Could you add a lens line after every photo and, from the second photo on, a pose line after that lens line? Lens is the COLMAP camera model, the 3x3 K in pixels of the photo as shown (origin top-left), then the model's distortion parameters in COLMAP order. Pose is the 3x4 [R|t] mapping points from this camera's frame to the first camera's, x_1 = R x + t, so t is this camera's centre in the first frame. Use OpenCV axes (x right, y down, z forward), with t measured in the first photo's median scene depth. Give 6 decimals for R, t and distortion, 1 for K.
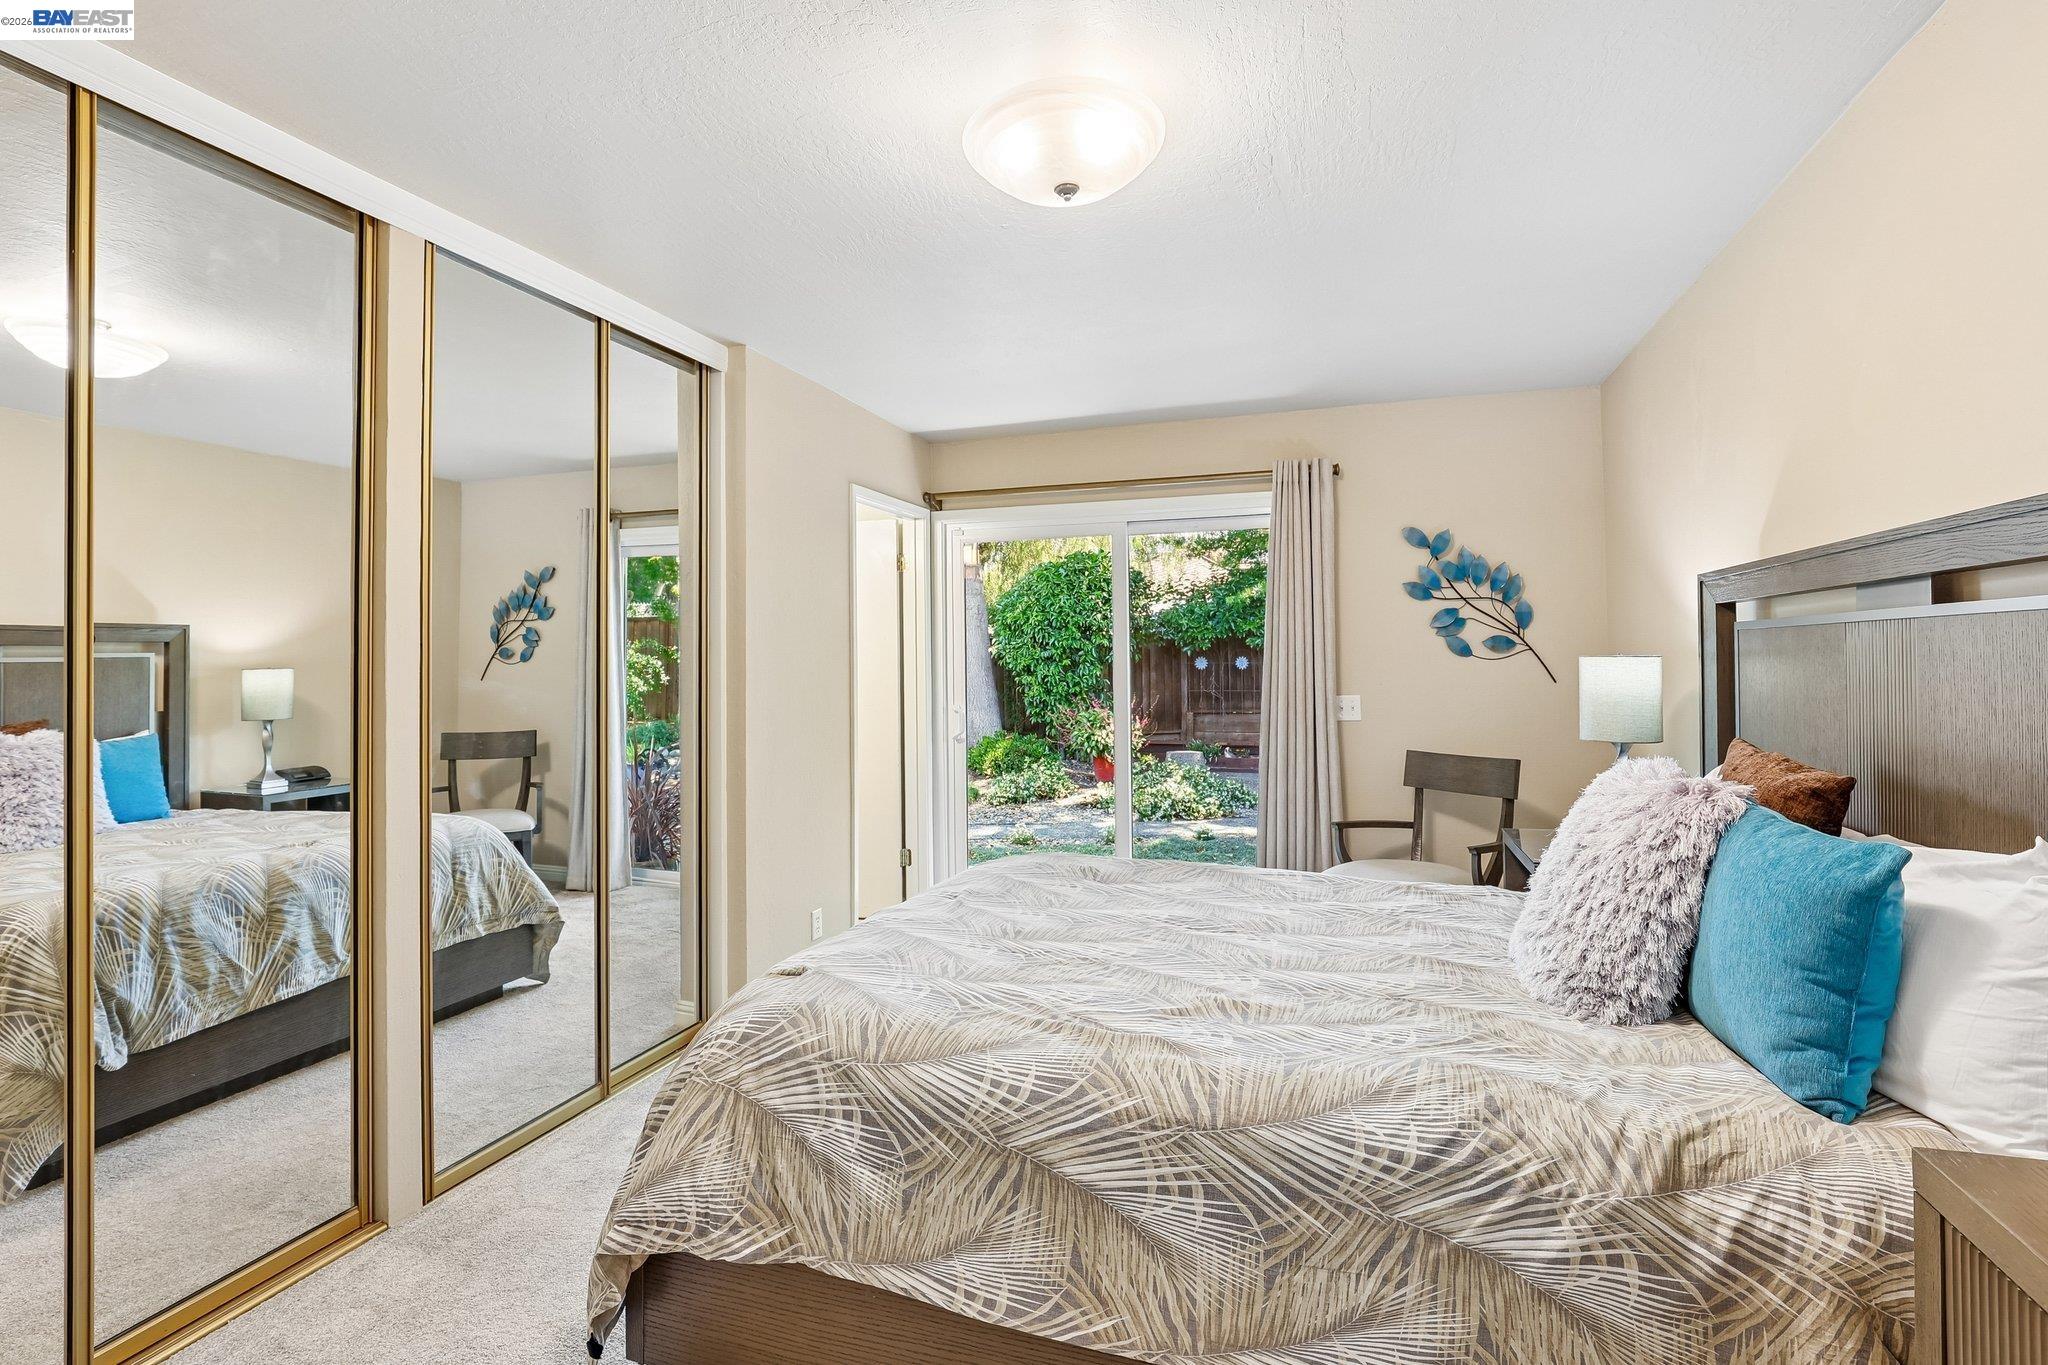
lens RADIAL K [[913.5, 0, 1024.5], [0, 913.5, 674.9], [0, 0, 1]] dist [-0.055587, 0.012090]
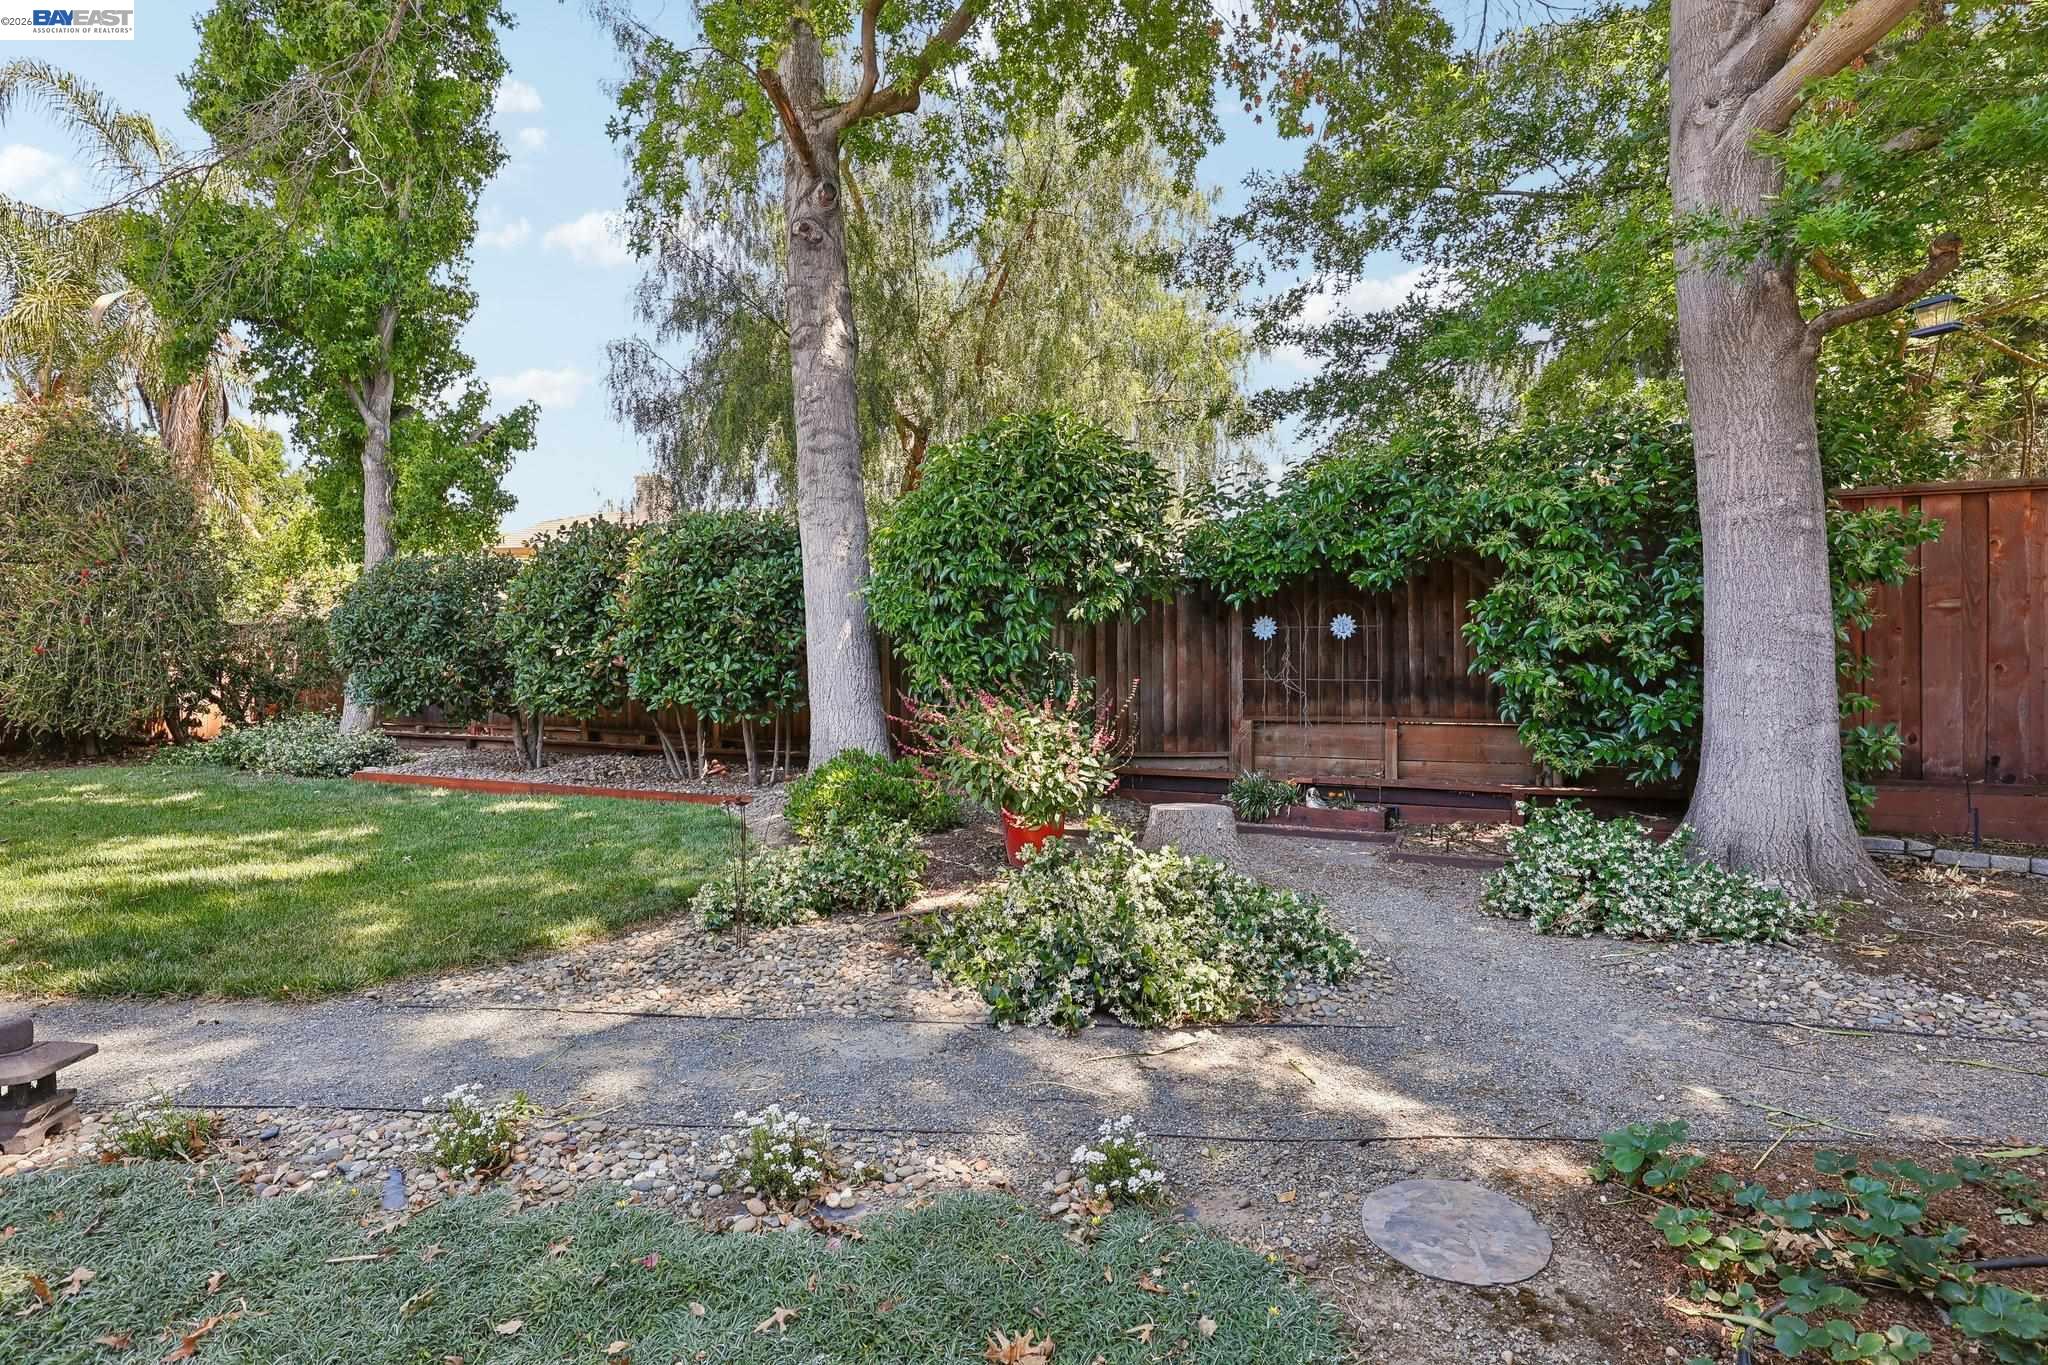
lens RADIAL K [[913.5, 0, 1024.5], [0, 913.5, 674.9], [0, 0, 1]] dist [-0.055587, 0.012090]
pose [[0.990768, 0.009725, -0.135220, 0.129754], [-0.010777, 0.999917, -0.007050, 0.020442], [0.135140, 0.008442, 0.990790, 0.464683]]
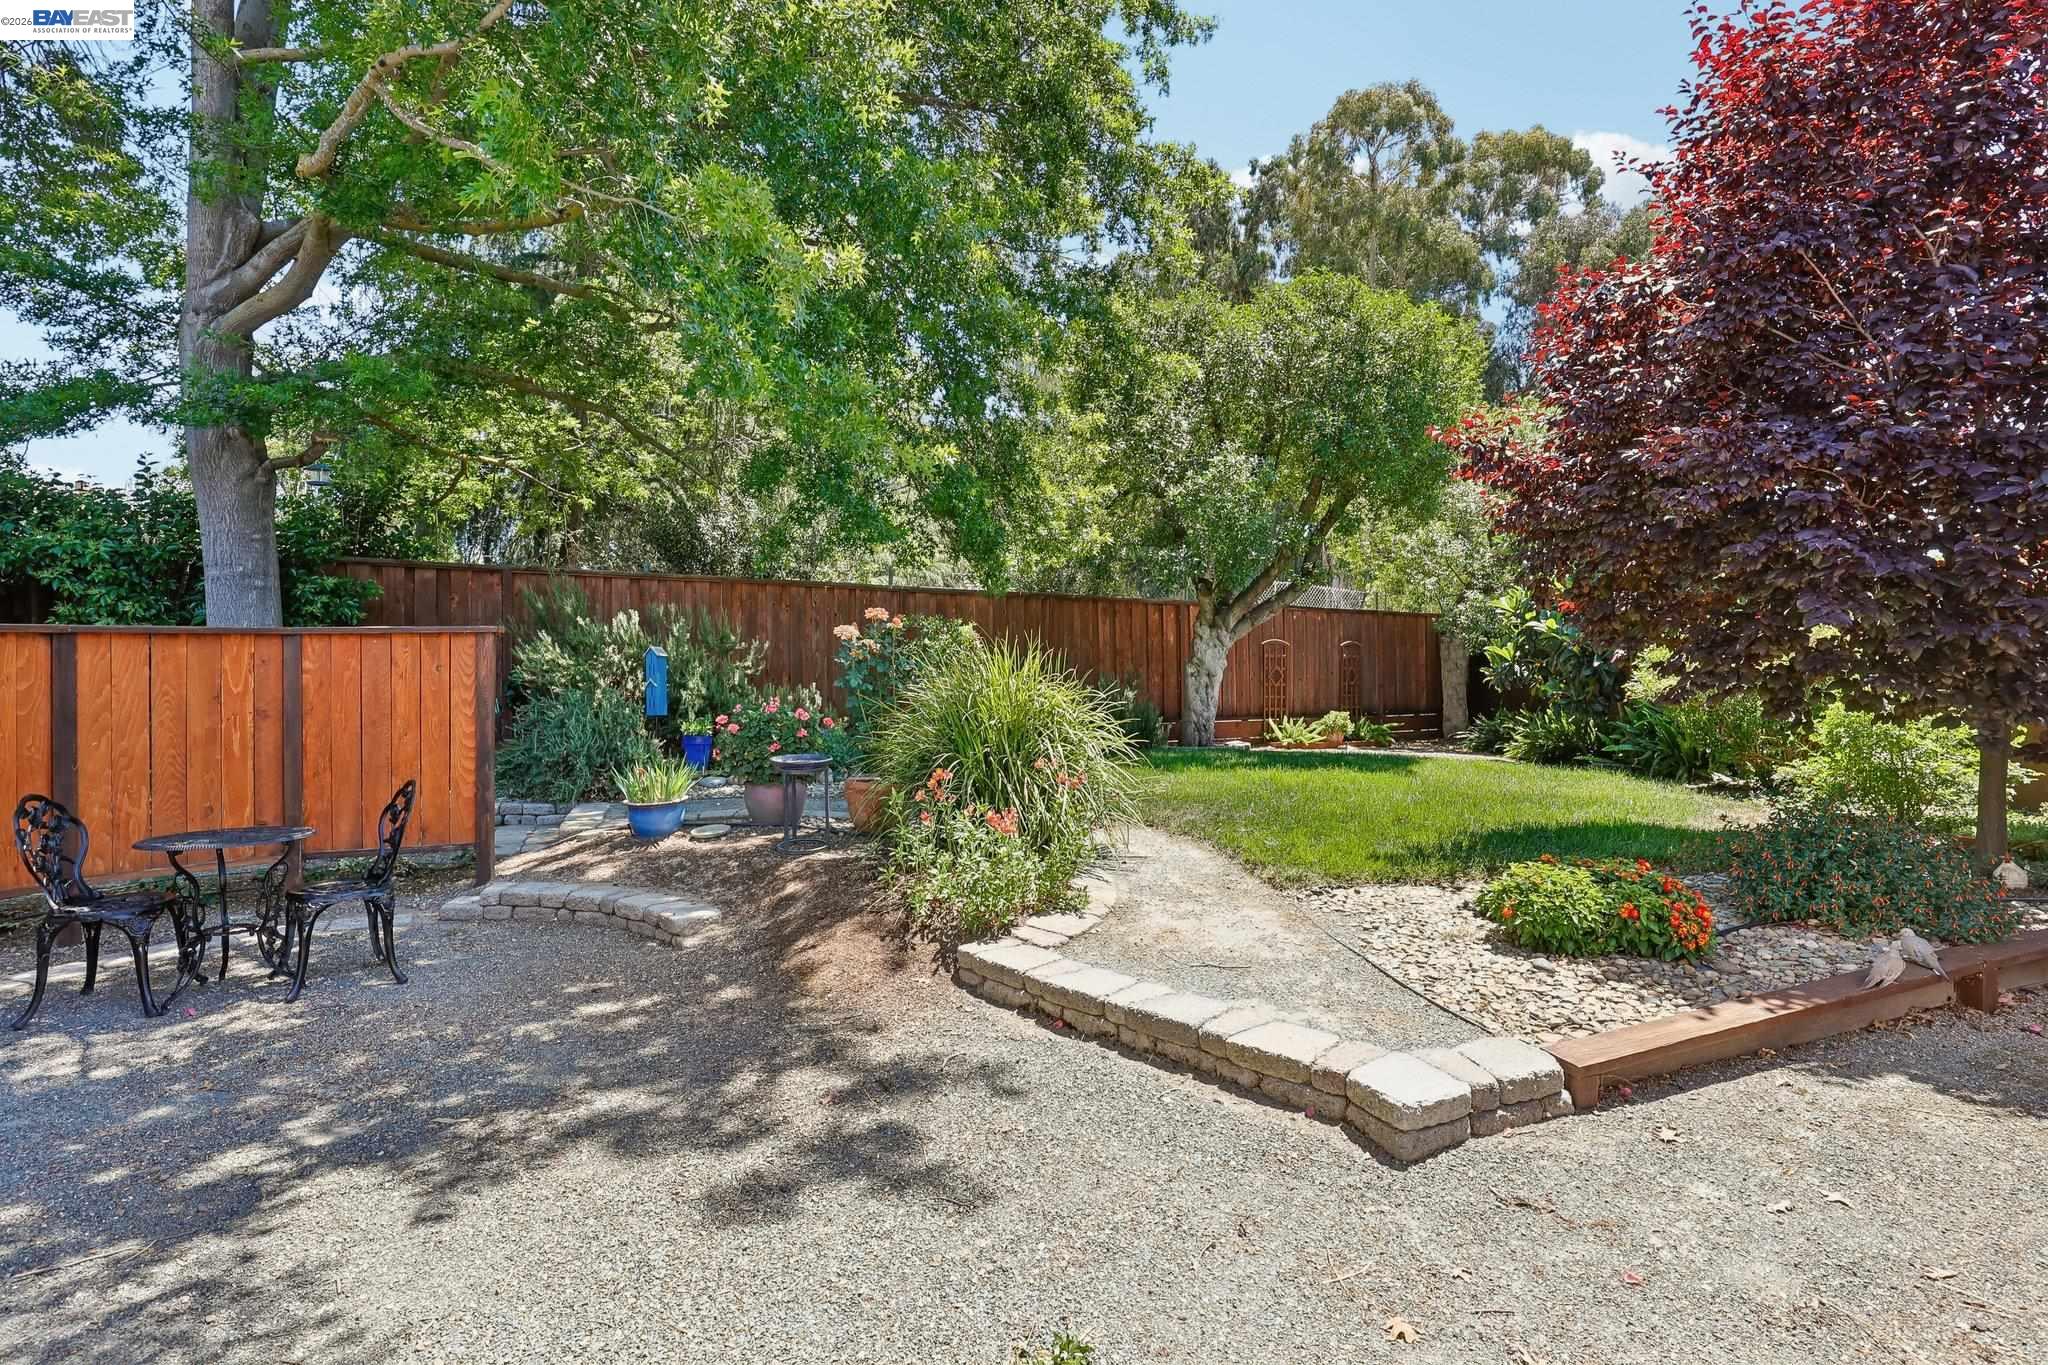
lens RADIAL K [[913.5, 0, 1024.5], [0, 913.5, 674.9], [0, 0, 1]] dist [-0.055587, 0.012090]
pose [[0.633272, 0.008020, 0.773888, 0.255707], [0.003131, 0.999912, -0.012924, 0.023797], [-0.773923, 0.010607, 0.633191, 0.107770]]
